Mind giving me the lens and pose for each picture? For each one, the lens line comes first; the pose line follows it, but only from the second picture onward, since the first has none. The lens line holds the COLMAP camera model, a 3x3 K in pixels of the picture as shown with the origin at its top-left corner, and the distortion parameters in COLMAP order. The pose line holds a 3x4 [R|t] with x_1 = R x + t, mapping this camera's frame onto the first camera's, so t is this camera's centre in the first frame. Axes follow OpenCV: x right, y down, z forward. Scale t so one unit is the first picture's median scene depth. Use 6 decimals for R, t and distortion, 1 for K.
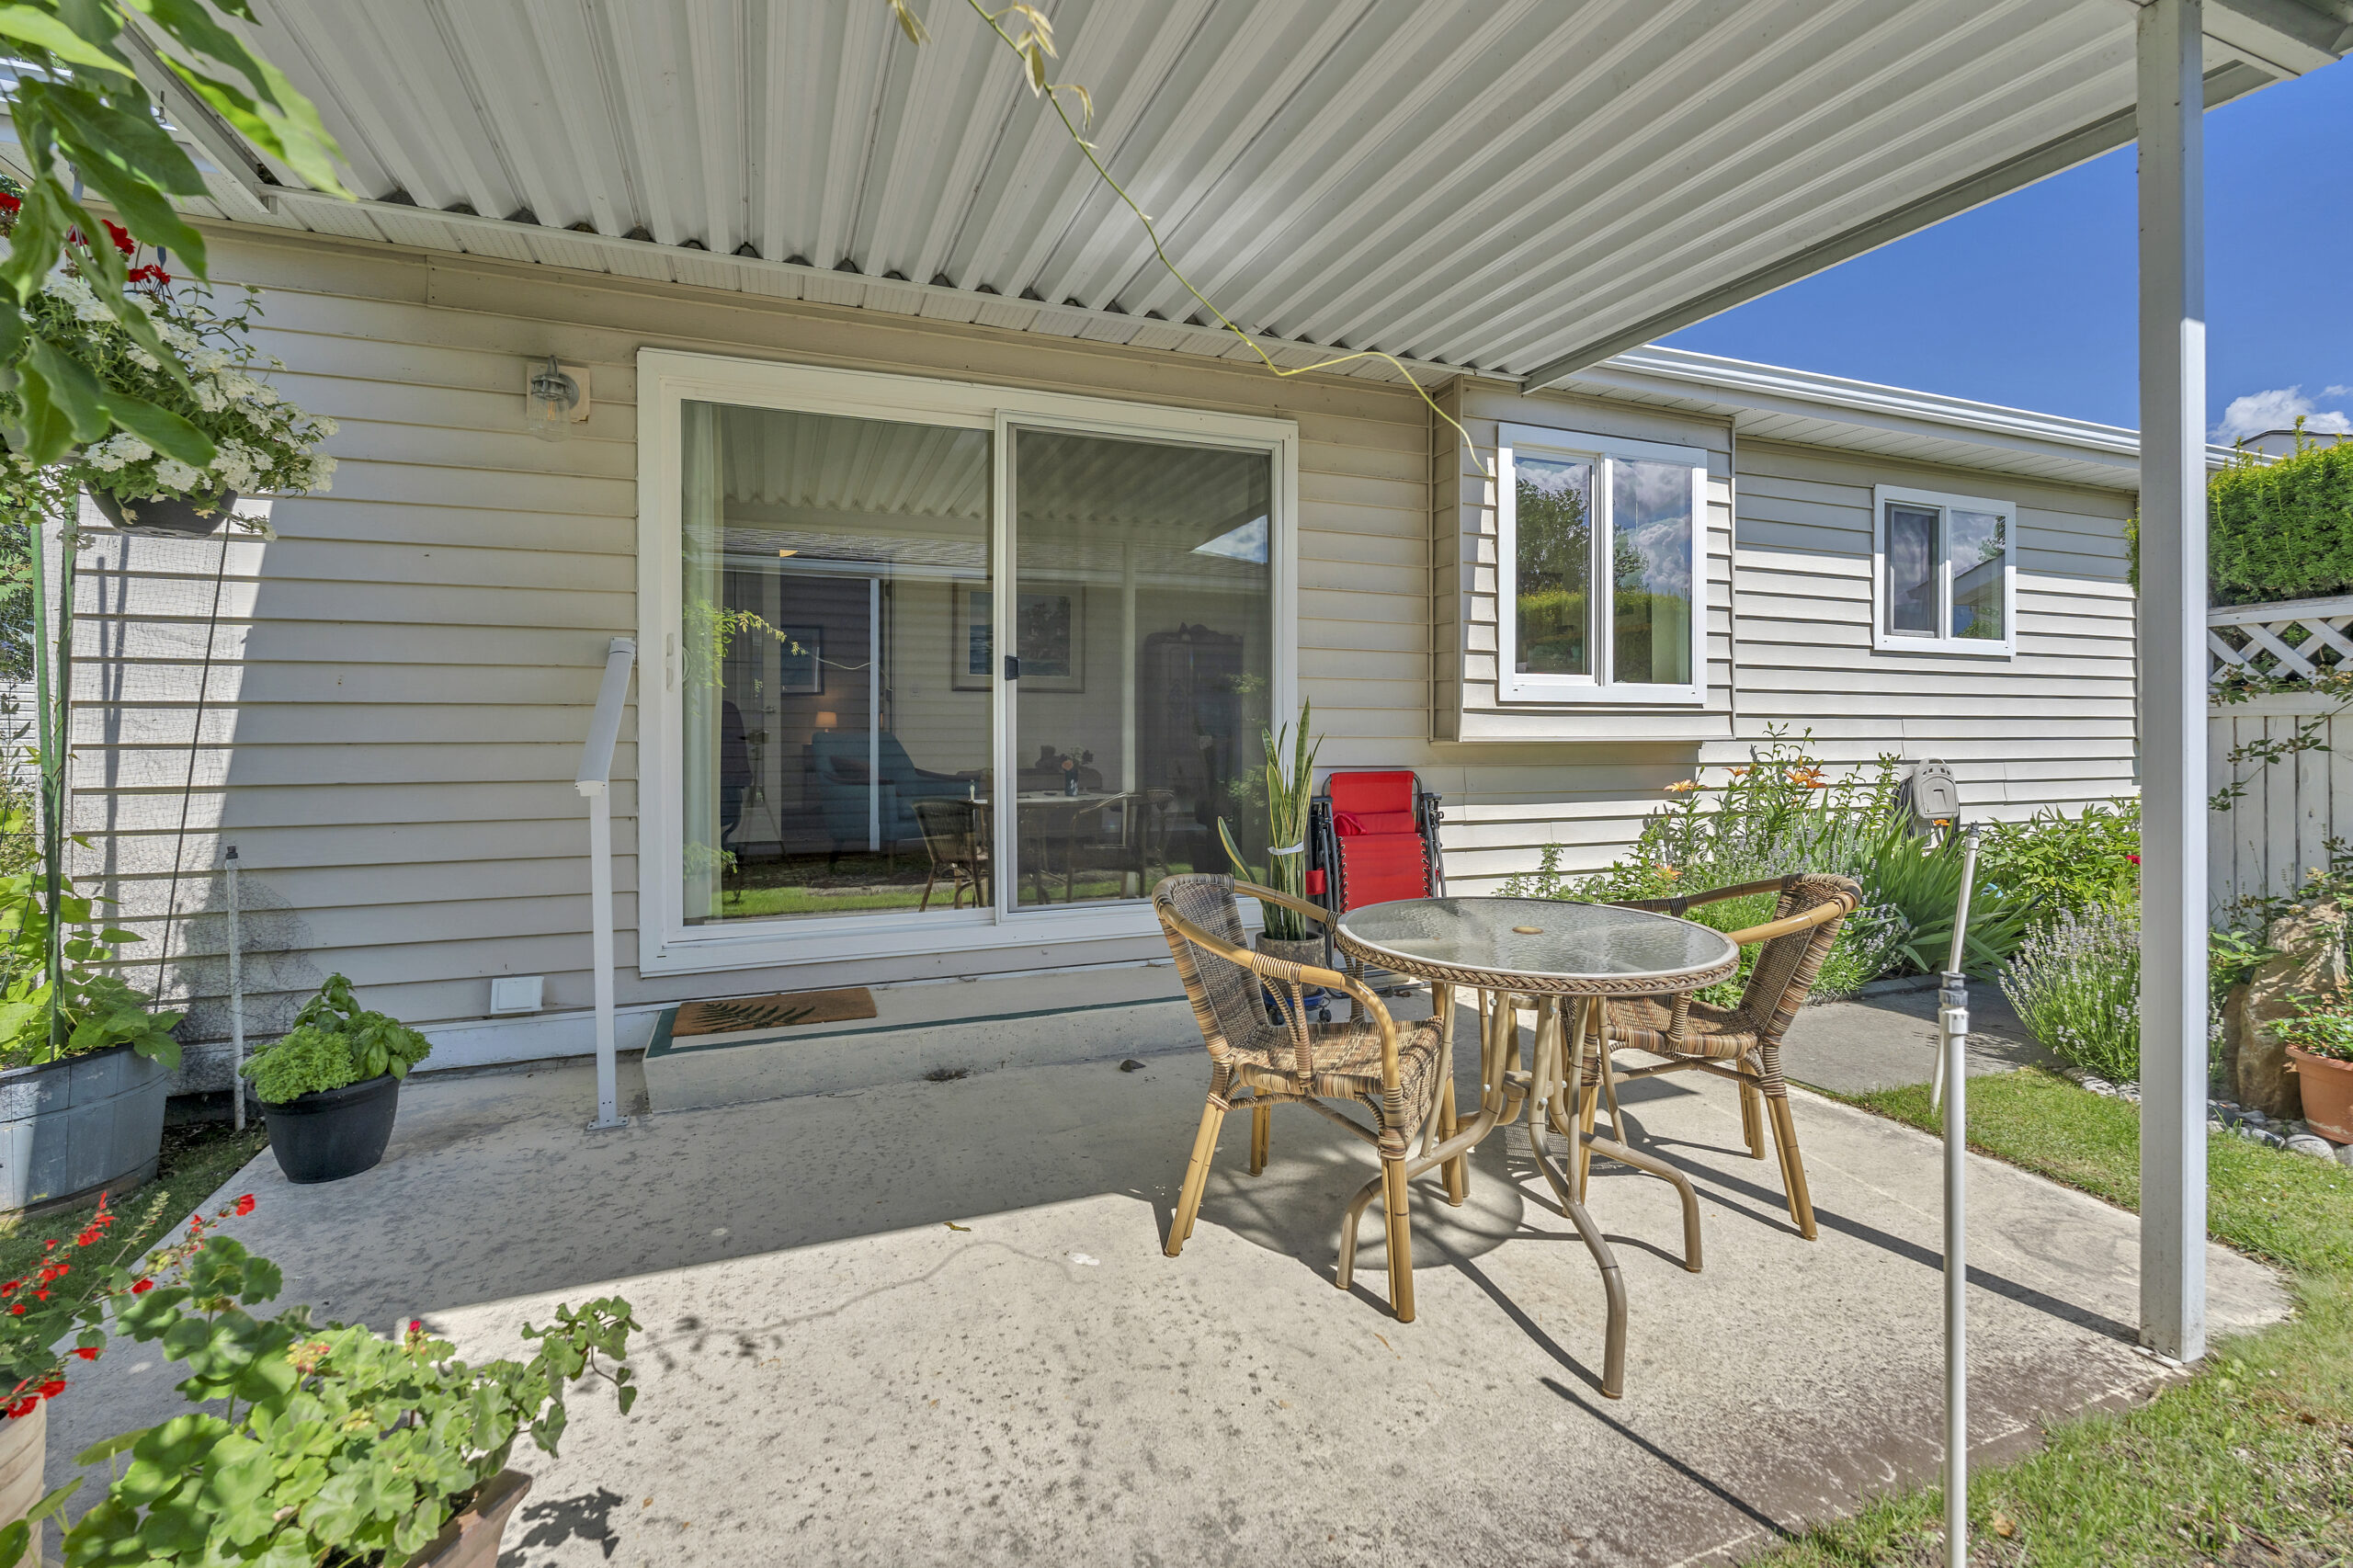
lens RADIAL K [[1062.4, 0, 1176.3], [0, 1062.4, 729.4], [0, 0, 1]] dist [0.000412, -0.000148]
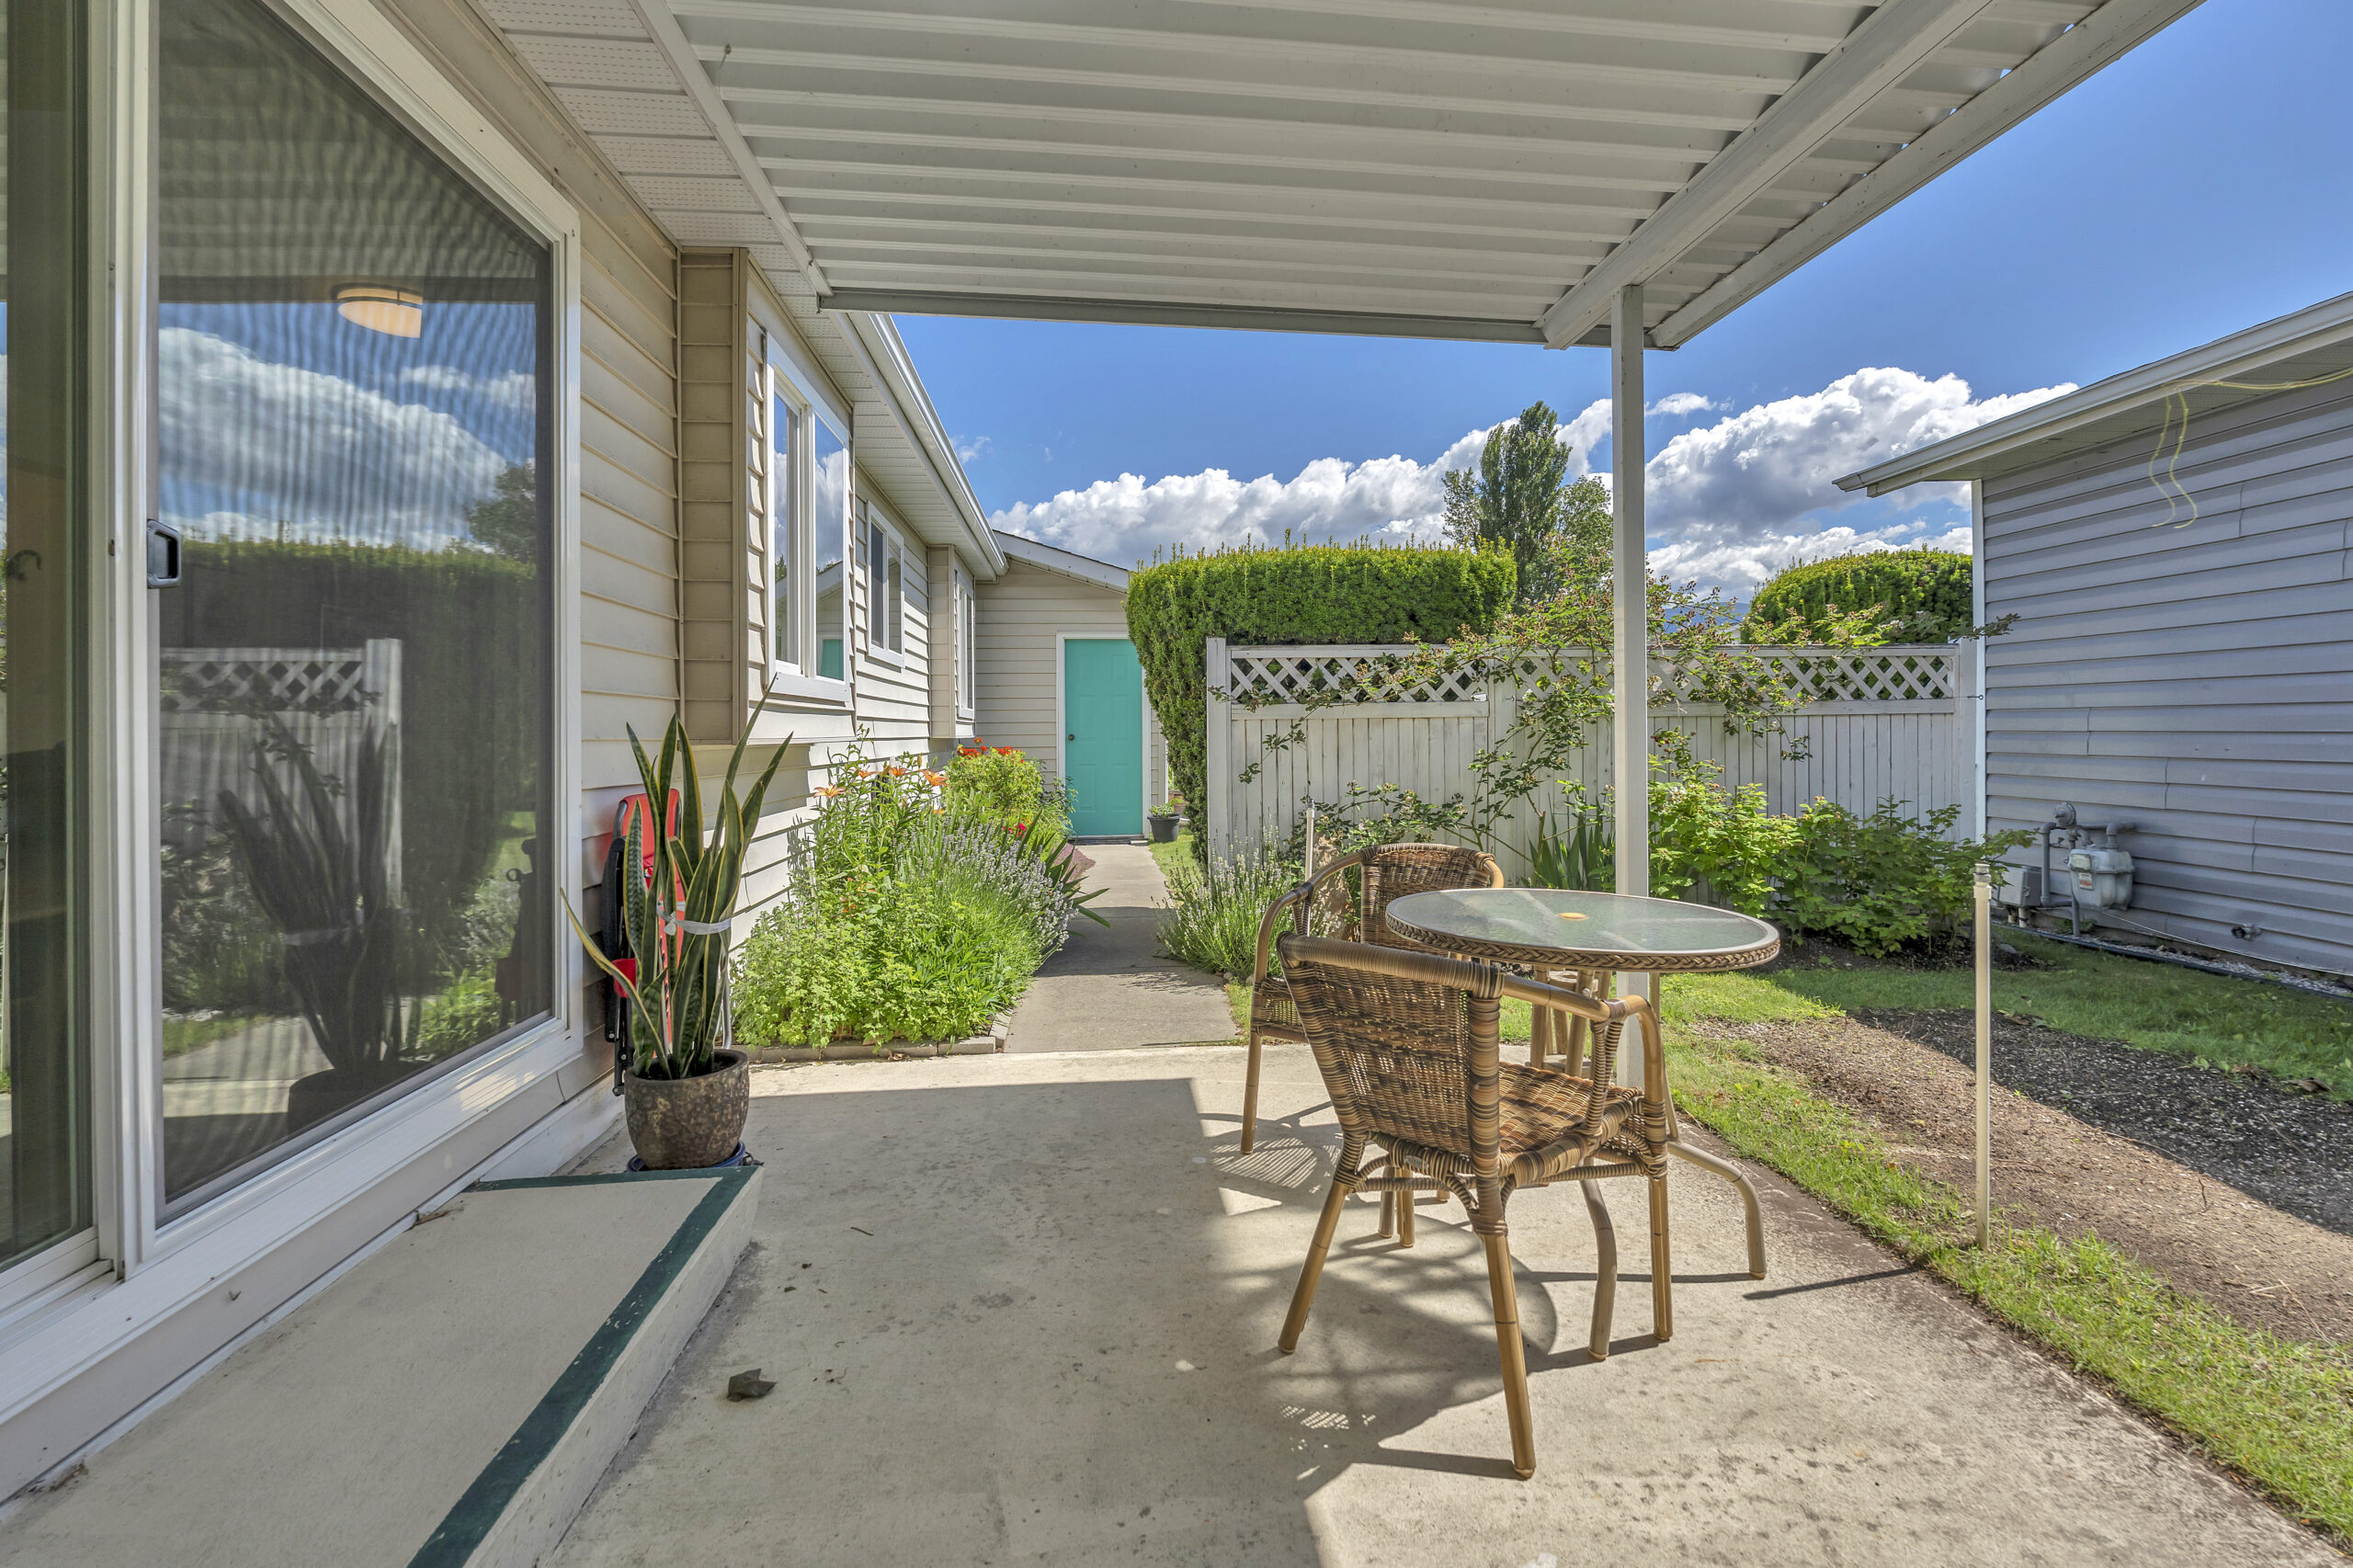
lens RADIAL K [[1079.7, 0, 1188.8], [0, 1079.7, 729.4], [0, 0, 1]] dist [-0.000138, -0.000629]
pose [[0.281281, -0.000960, 0.959625, -0.482331], [0.004627, 0.999989, -0.000356, 0.002440], [-0.959614, 0.004541, 0.281282, 0.650484]]
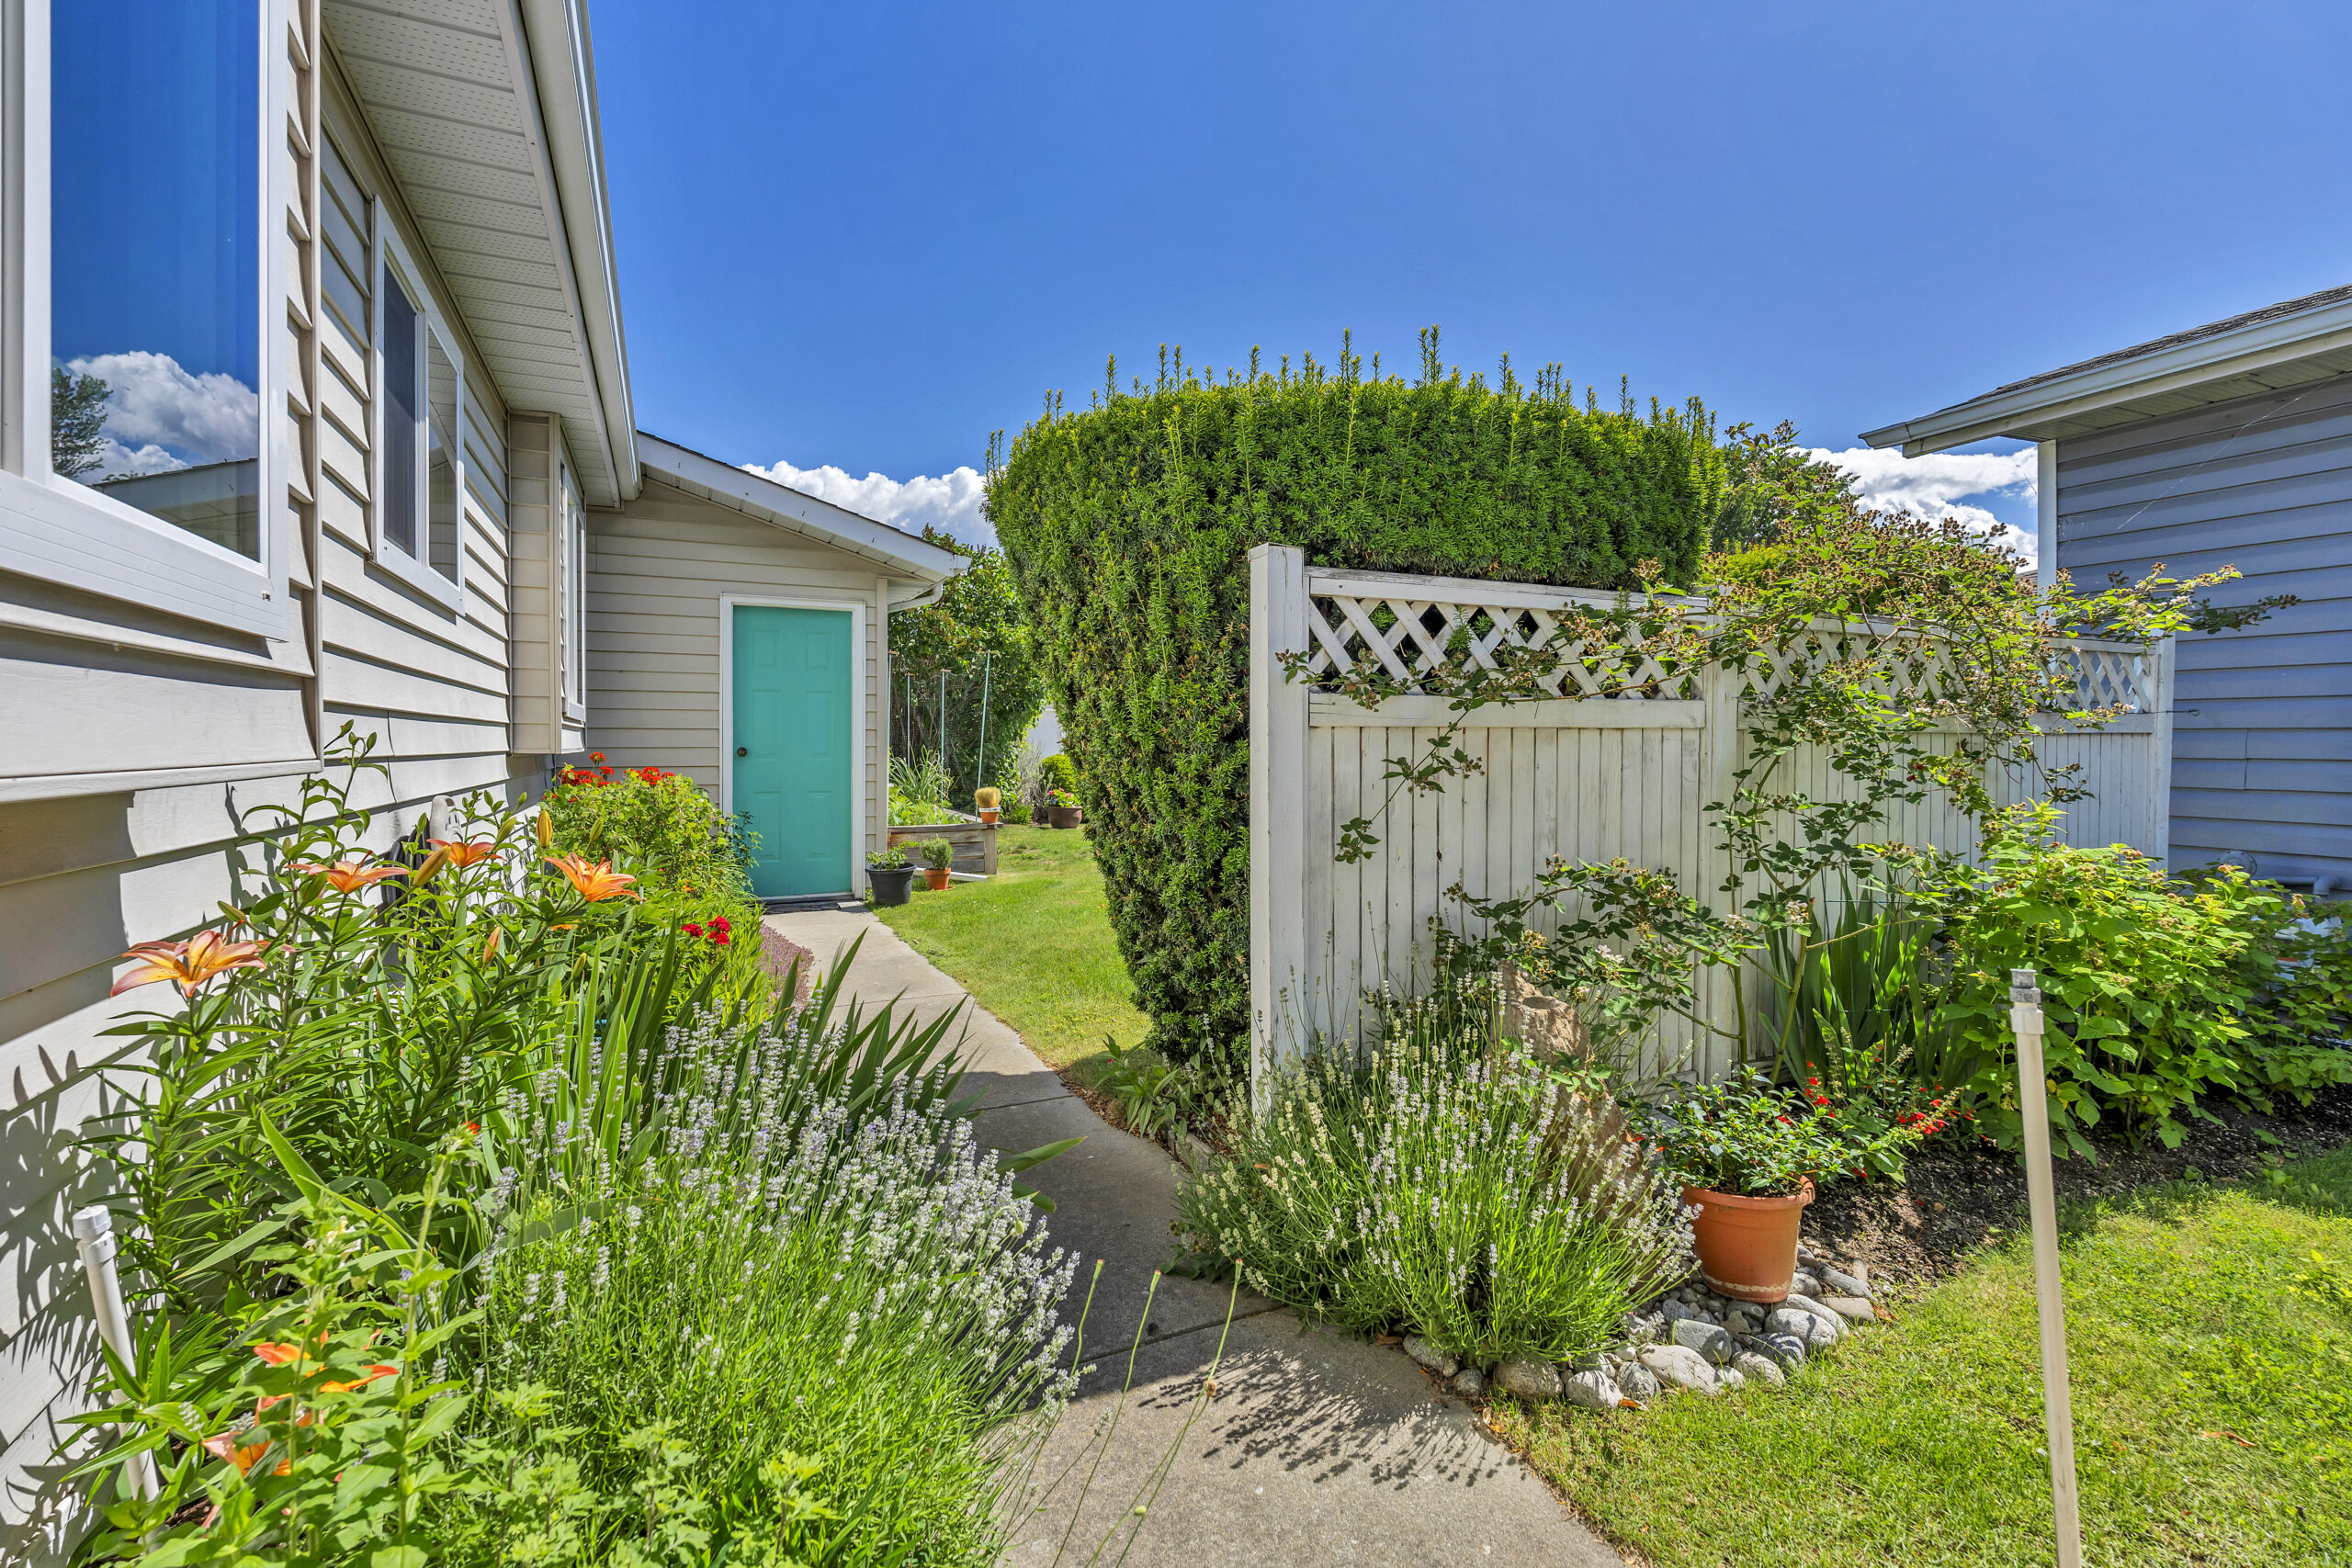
lens RADIAL K [[1046.3, 0, 1177.3], [0, 1046.3, 750.2], [0, 0, 1]] dist [-0.000024, -0.000156]
pose [[-0.074061, -0.006694, 0.997231, 0.311568], [-0.005919, 0.999963, 0.006273, 0.001376], [-0.997236, -0.005439, -0.074098, 1.154916]]
